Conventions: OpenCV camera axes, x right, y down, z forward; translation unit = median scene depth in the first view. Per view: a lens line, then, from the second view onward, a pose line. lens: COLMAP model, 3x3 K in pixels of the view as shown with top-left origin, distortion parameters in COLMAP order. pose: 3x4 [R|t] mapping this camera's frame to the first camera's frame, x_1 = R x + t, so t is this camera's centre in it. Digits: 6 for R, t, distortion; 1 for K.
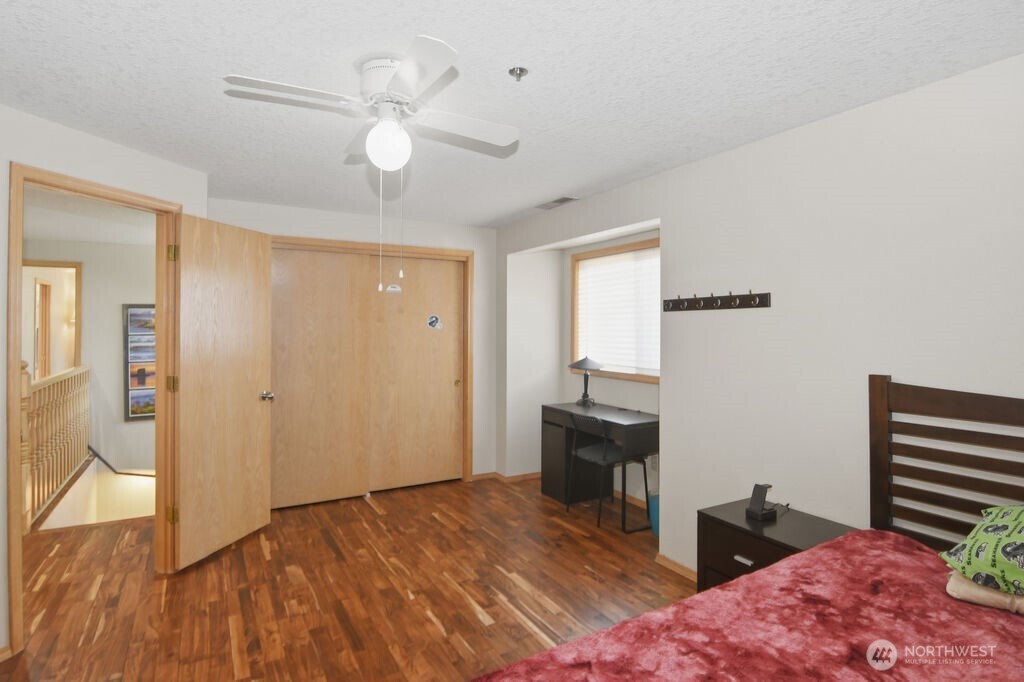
lens RADIAL K [[508.0, 0, 509.5], [0, 508.0, 334.1], [0, 0, 1]] dist [-0.010892, -0.006768]
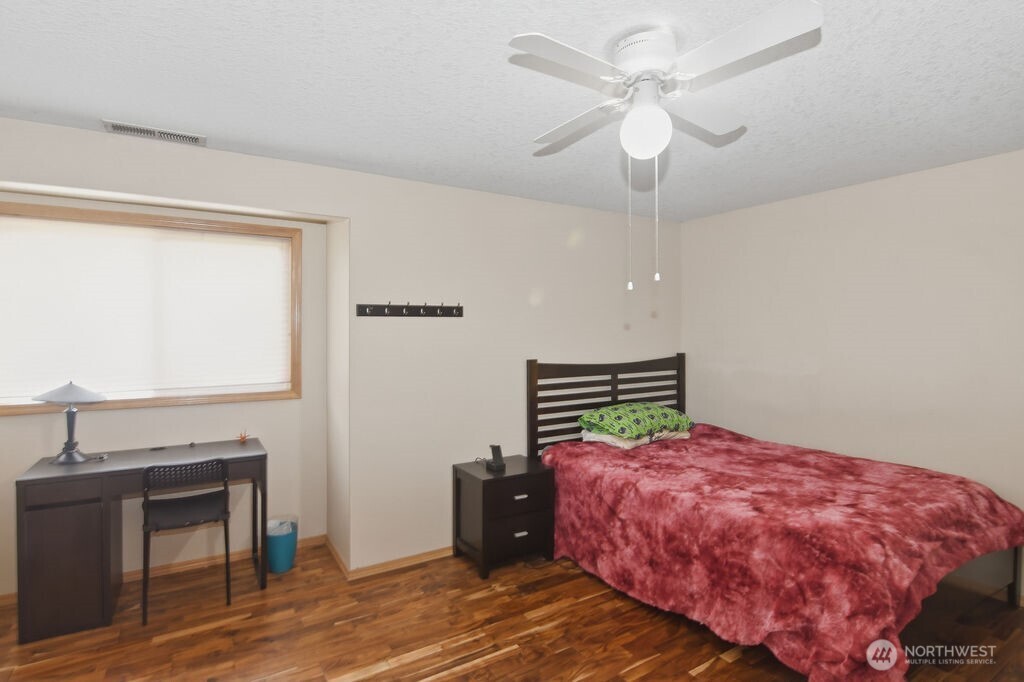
lens RADIAL K [[508.0, 0, 510.2], [0, 508.0, 333.8], [0, 0, 1]] dist [-0.010892, -0.006768]
pose [[-0.001792, -0.023661, 0.999718, -0.791374], [0.009095, 0.999678, 0.023676, -0.038477], [-0.999957, 0.009135, -0.001576, 0.850710]]
